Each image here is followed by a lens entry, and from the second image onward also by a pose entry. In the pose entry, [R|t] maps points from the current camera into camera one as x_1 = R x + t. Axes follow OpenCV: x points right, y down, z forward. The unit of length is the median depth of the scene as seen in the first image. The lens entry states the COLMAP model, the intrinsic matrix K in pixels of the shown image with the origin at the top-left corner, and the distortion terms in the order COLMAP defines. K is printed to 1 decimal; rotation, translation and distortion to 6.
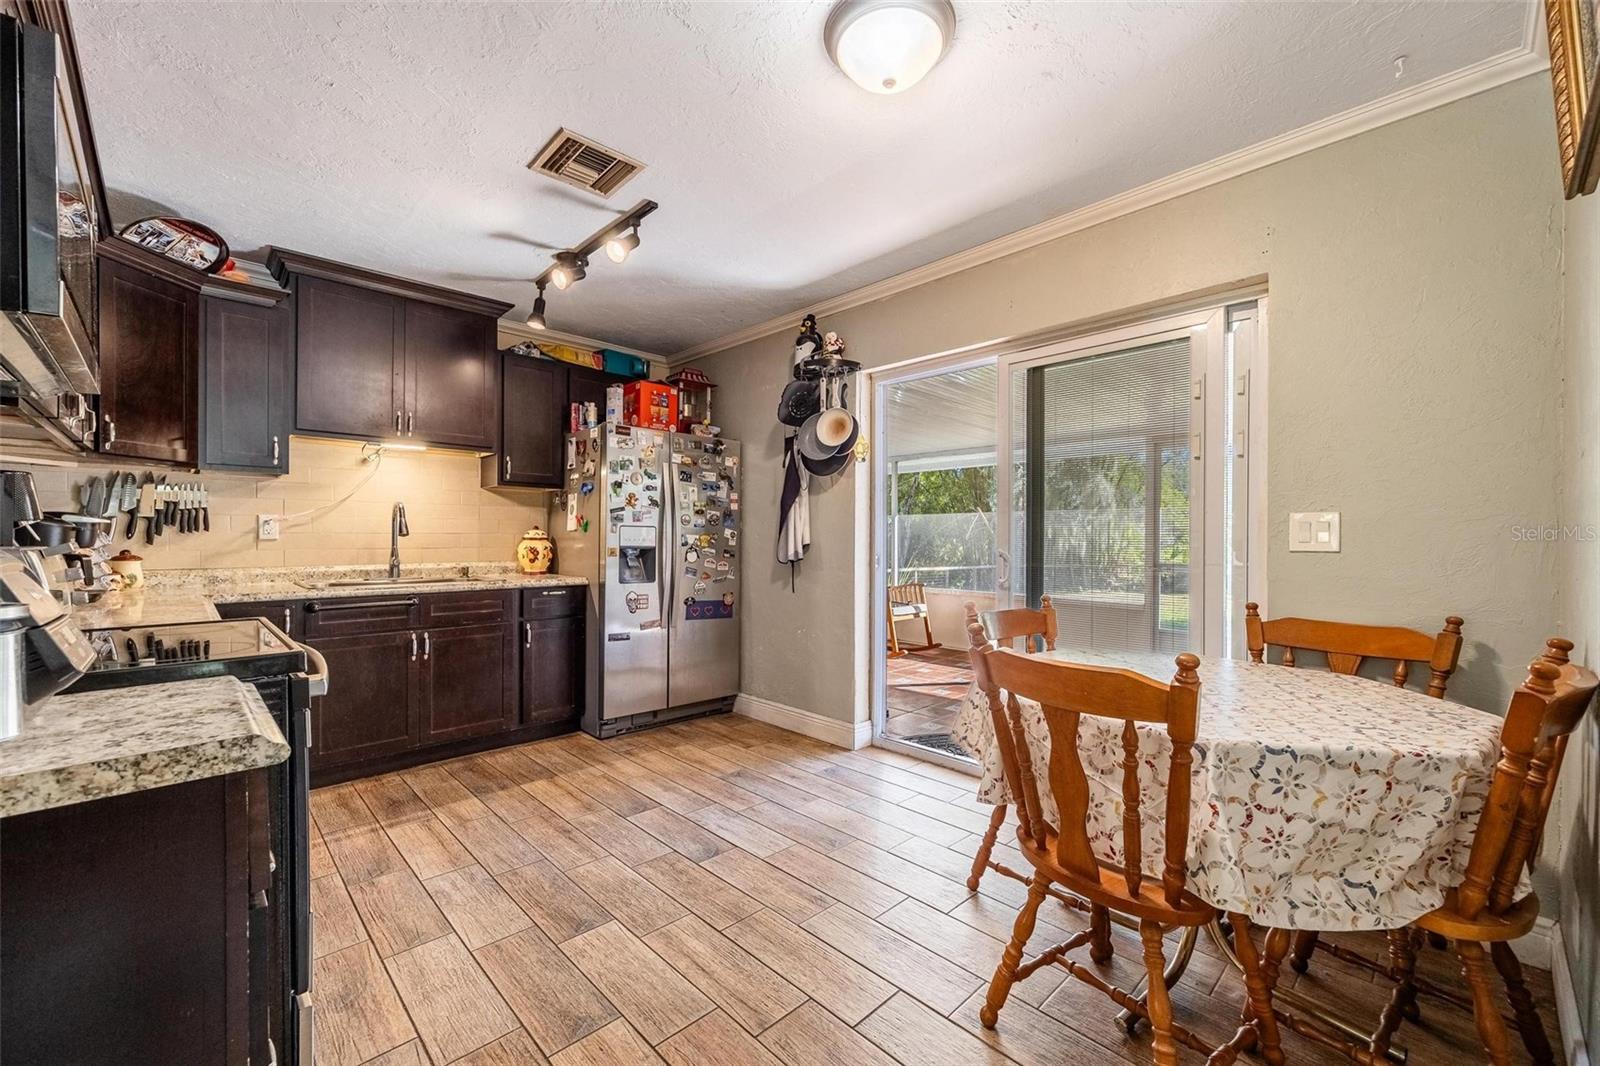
lens RADIAL K [[655.1, 0, 800.1], [0, 655.1, 536.5], [0, 0, 1]] dist [0.003325, -0.001982]
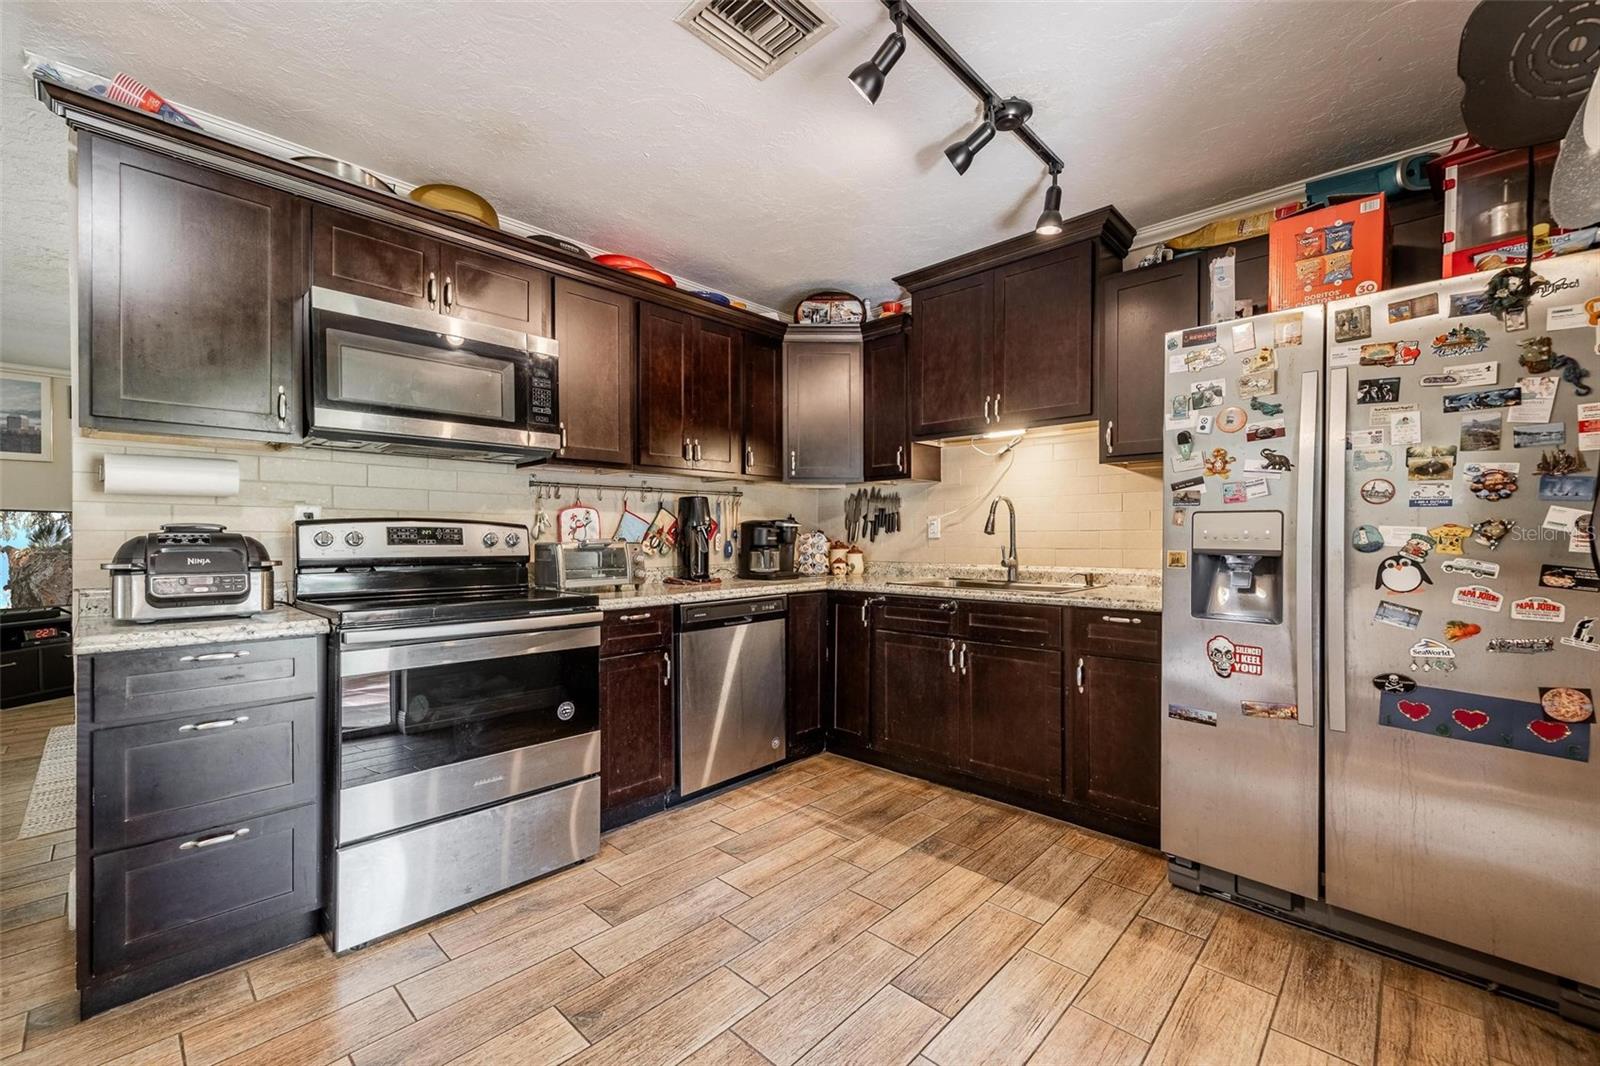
lens RADIAL K [[655.1, 0, 813.4], [0, 655.1, 537.1], [0, 0, 1]] dist [0.003325, -0.001982]
pose [[0.047221, -0.003826, -0.998877, 0.276023], [0.003021, 0.999989, -0.003688, 0.006109], [0.998880, -0.002843, 0.047232, 0.705270]]
